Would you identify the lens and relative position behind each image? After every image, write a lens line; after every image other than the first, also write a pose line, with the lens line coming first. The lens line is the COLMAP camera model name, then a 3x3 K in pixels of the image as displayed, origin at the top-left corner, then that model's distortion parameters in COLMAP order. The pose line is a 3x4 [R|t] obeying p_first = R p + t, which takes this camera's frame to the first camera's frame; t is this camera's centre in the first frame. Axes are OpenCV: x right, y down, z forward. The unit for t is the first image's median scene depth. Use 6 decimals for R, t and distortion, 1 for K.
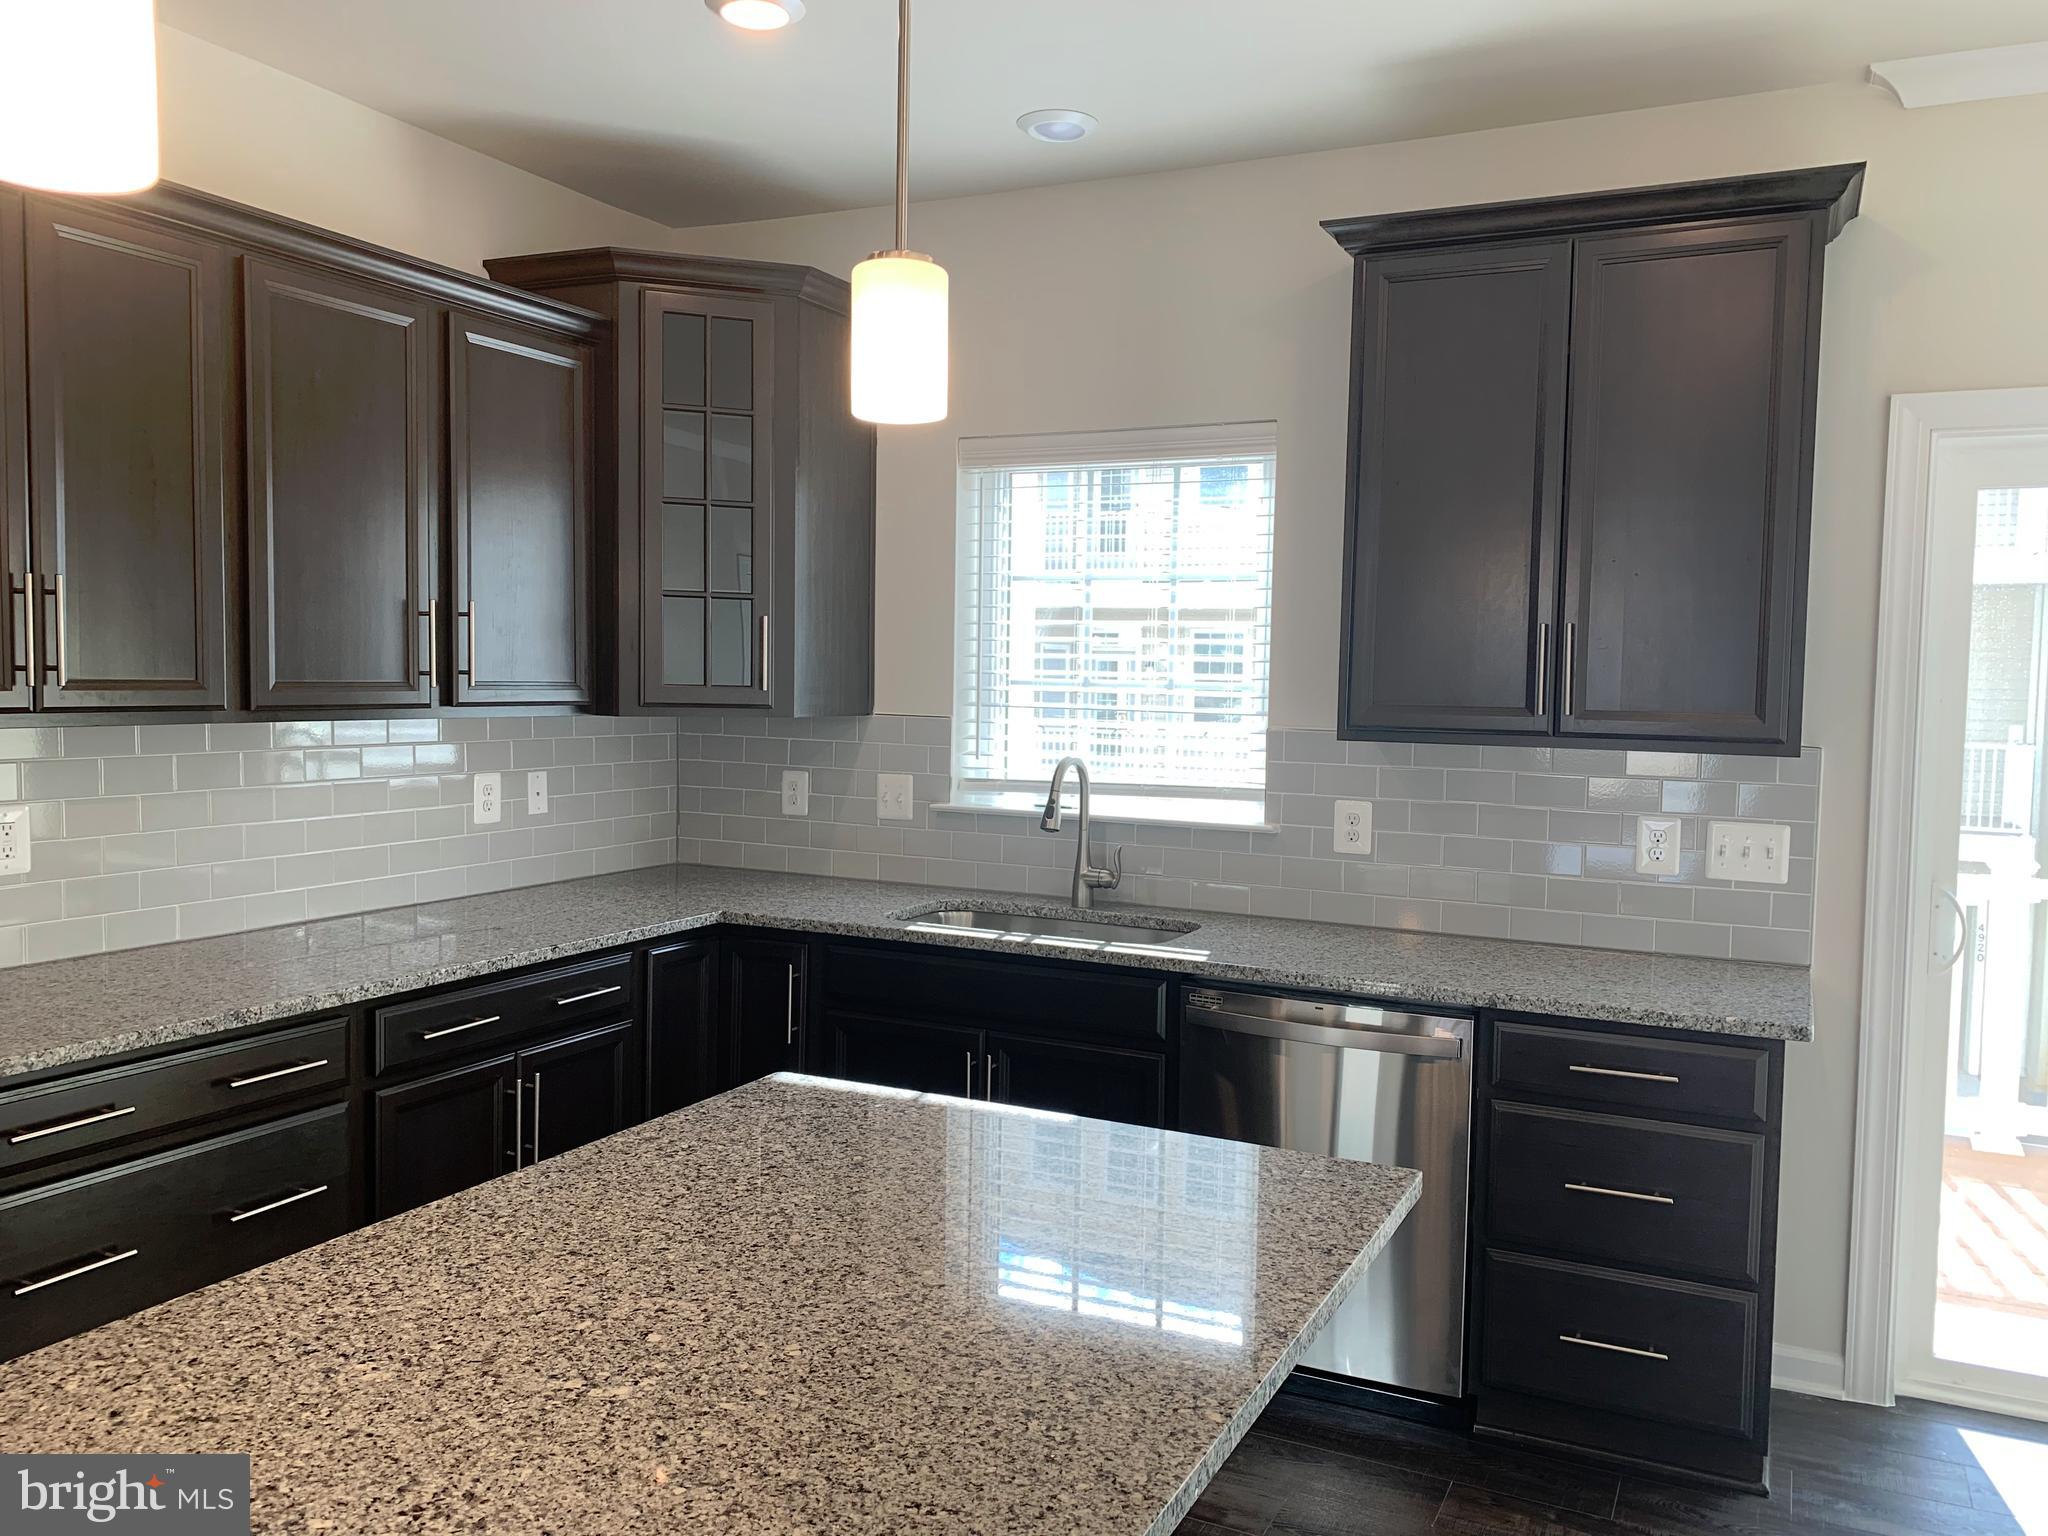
lens RADIAL K [[1566.8, 0, 1024.8], [0, 1566.8, 764.9], [0, 0, 1]] dist [0.036080, -0.043971]
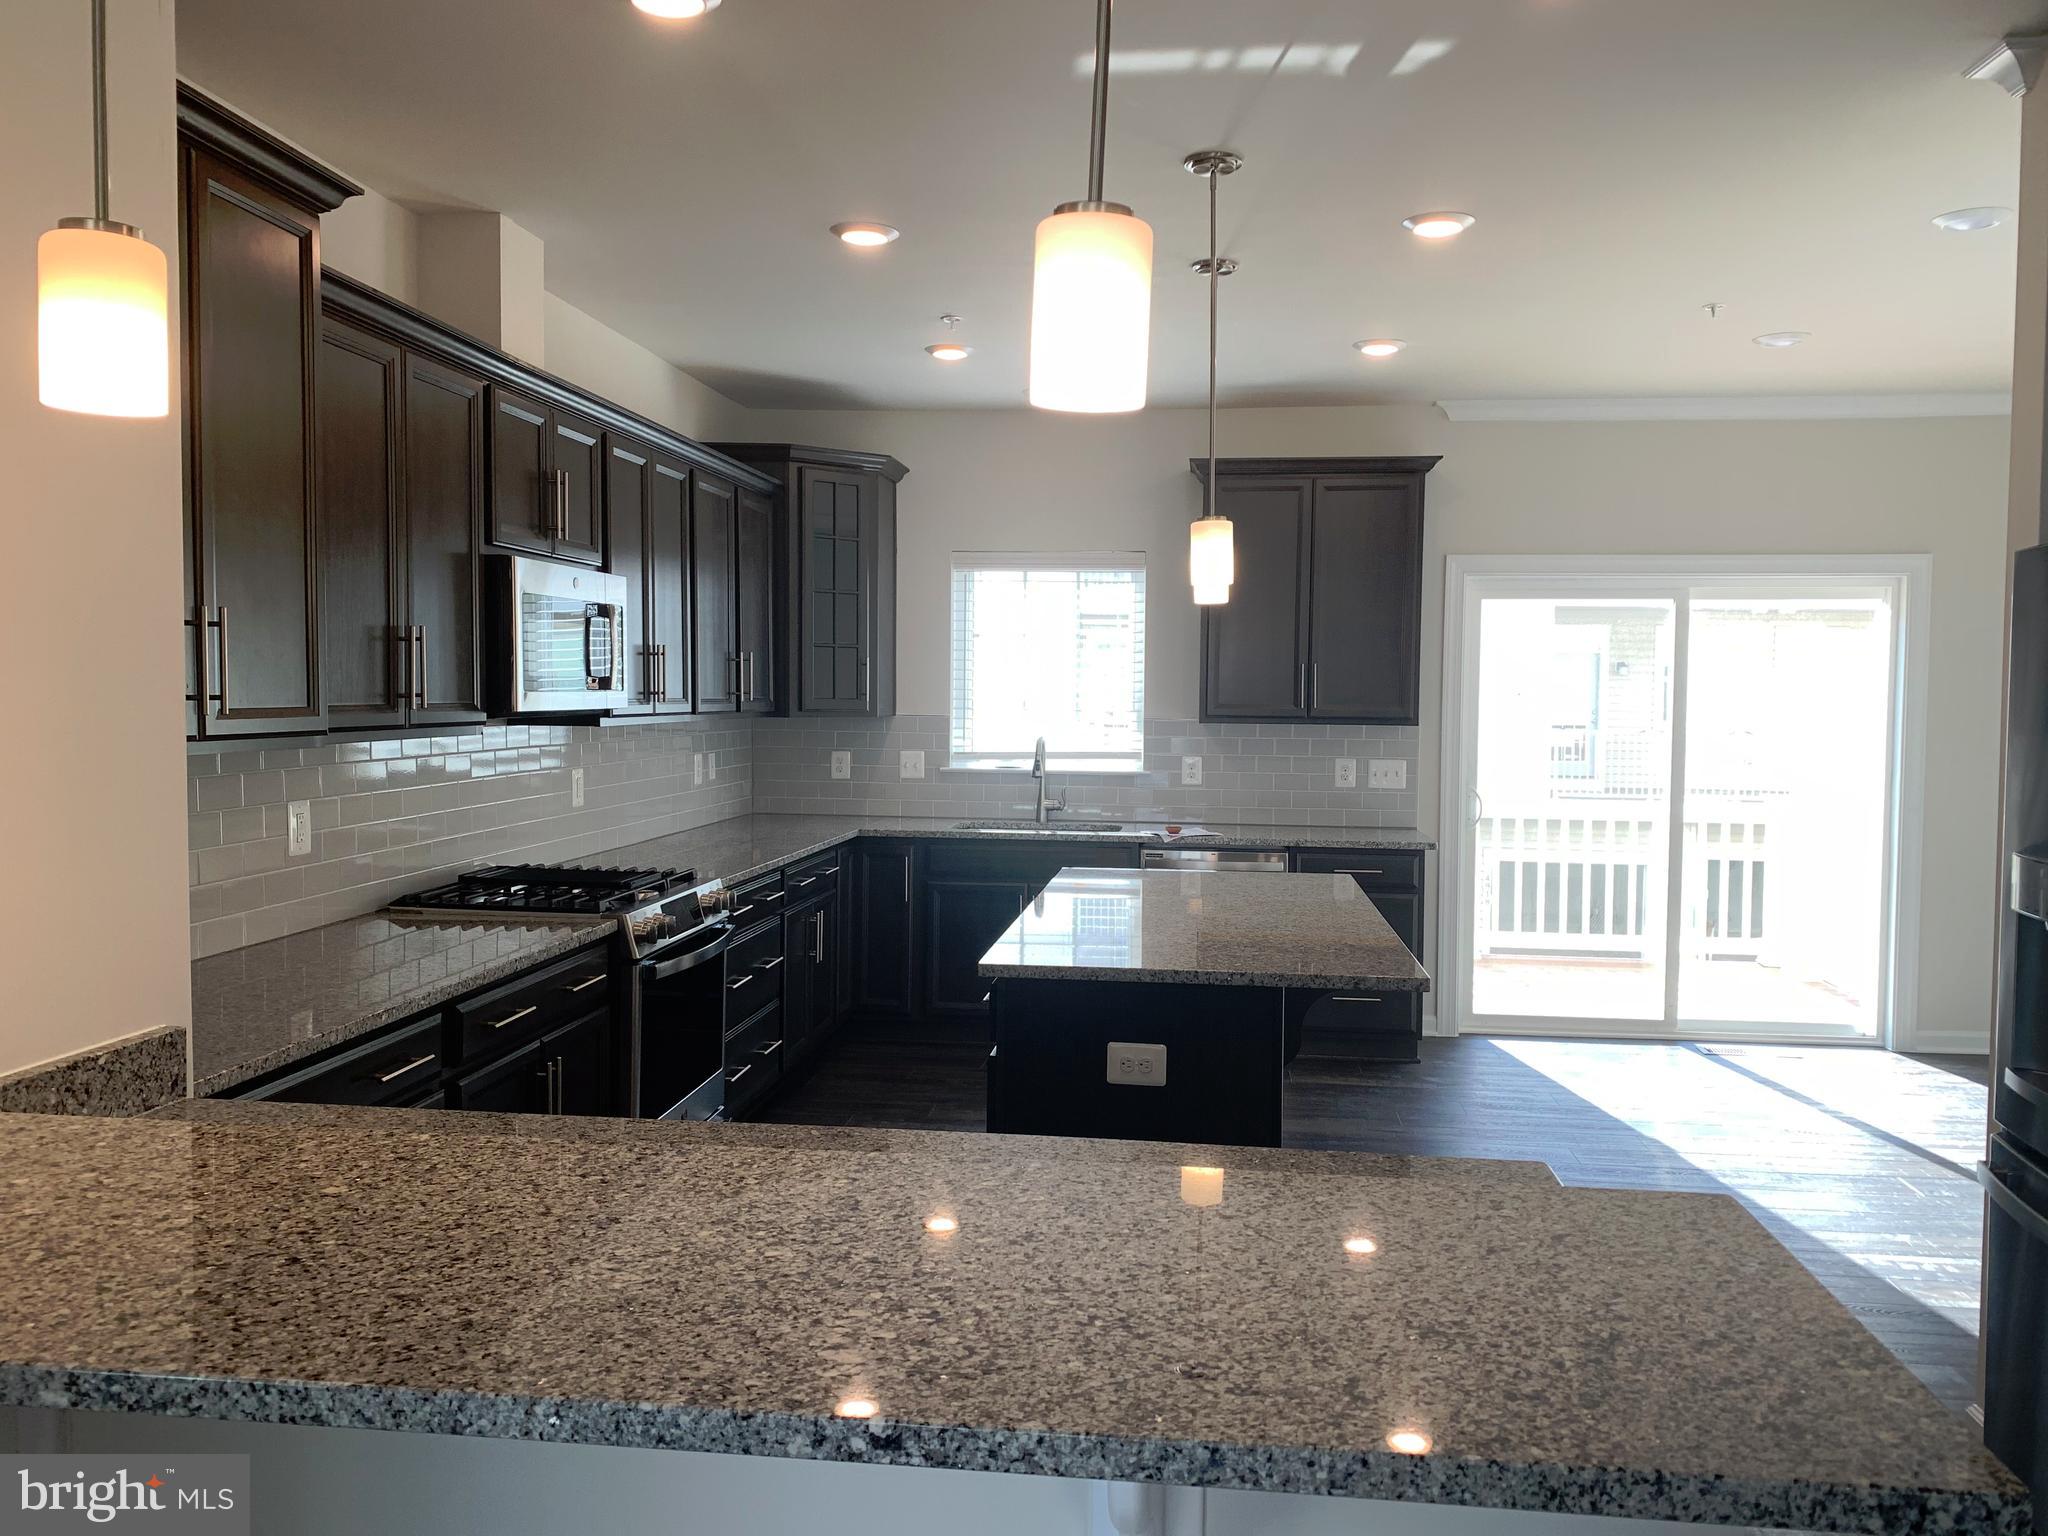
lens RADIAL K [[1566.8, 0, 1031.4], [0, 1566.8, 764.2], [0, 0, 1]] dist [0.036080, -0.043971]
pose [[0.943127, -0.024662, 0.331517, -0.668114], [0.027130, 0.999628, -0.002819, 0.036358], [-0.331324, 0.011653, 0.943445, -0.784554]]
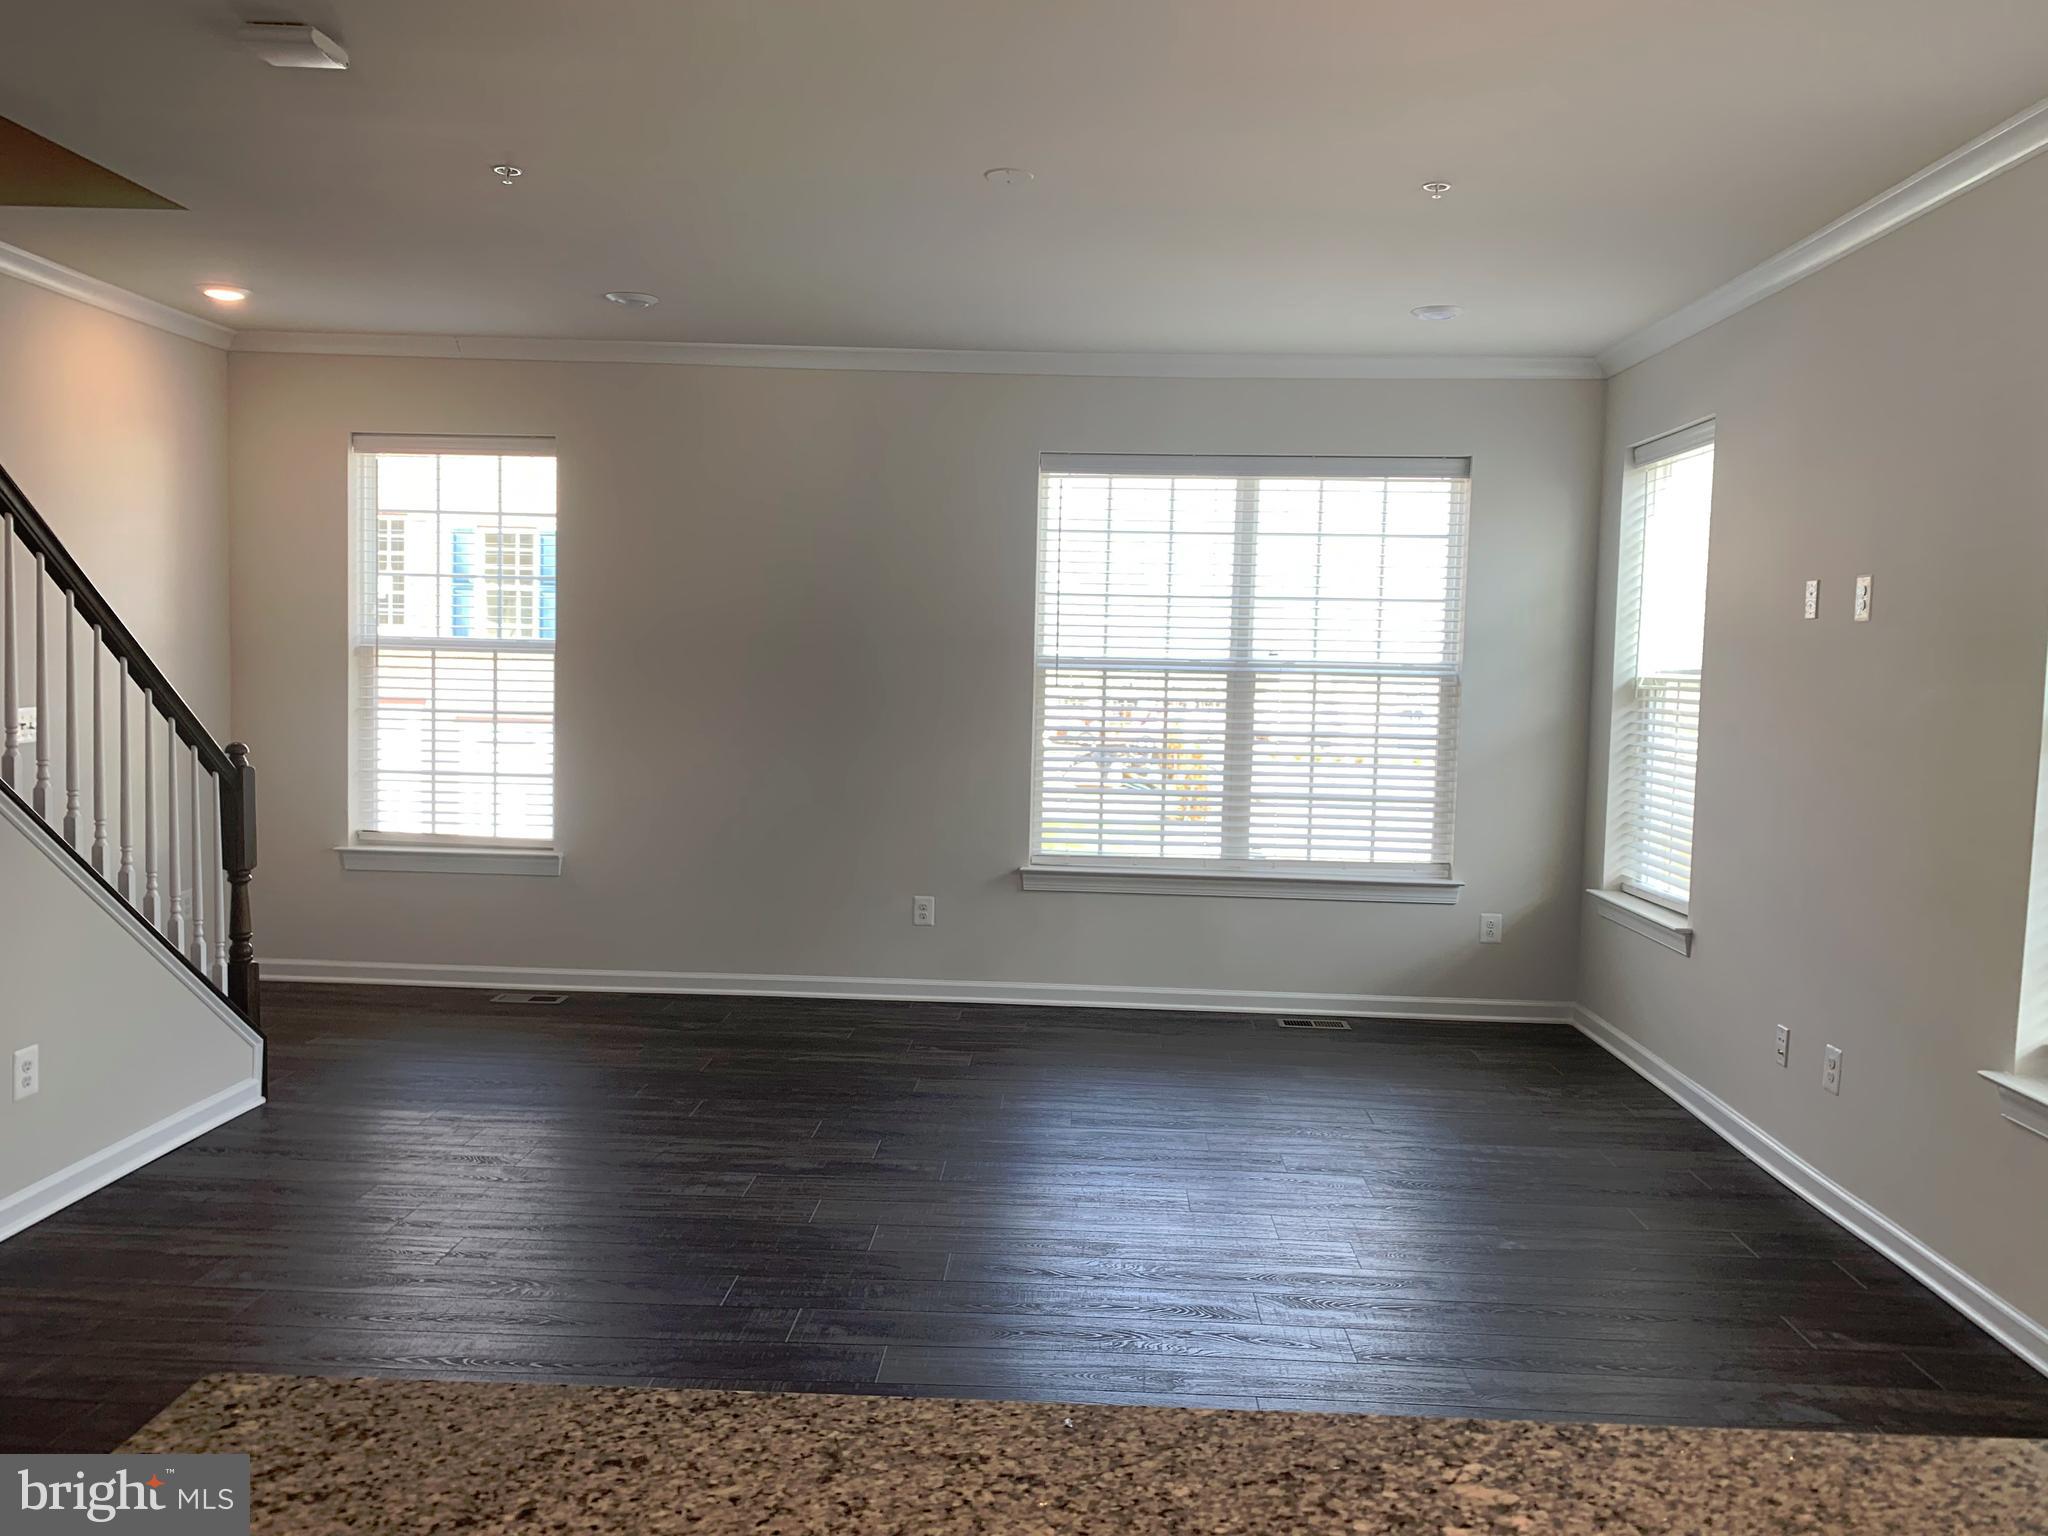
lens RADIAL K [[1566.8, 0, 1048.3], [0, 1566.8, 794.7], [0, 0, 1]] dist [0.036080, -0.043971]
pose [[-0.905780, -0.004480, -0.423725, -0.438631], [-0.068031, 0.988511, 0.134977, 0.018904], [0.418252, 0.151085, -0.895678, -0.300361]]
